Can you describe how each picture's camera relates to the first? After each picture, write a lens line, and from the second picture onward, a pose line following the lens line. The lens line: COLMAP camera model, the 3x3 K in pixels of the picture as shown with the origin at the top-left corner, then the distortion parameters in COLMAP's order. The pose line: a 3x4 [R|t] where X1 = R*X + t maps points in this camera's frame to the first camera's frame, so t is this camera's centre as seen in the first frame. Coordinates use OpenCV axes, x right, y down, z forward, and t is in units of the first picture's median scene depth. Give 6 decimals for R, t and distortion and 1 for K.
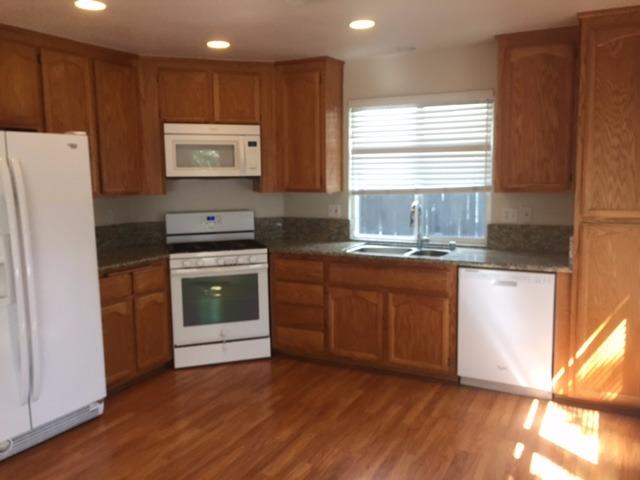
lens RADIAL K [[555.7, 0, 320.0], [0, 555.7, 240.0], [0, 0, 1]] dist [0.004090, -0.009137]
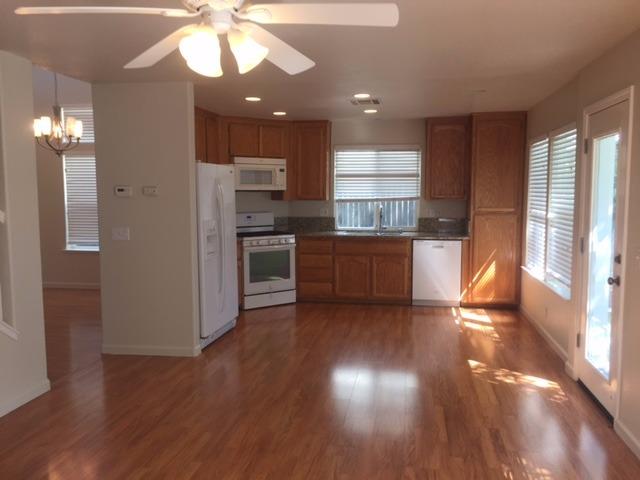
lens RADIAL K [[555.7, 0, 320.0], [0, 555.7, 240.0], [0, 0, 1]] dist [0.004090, -0.009137]
pose [[0.948356, -0.016983, 0.316754, -0.564545], [0.028012, 0.999148, -0.030297, 0.086573], [-0.315969, 0.037606, 0.948024, -0.592860]]
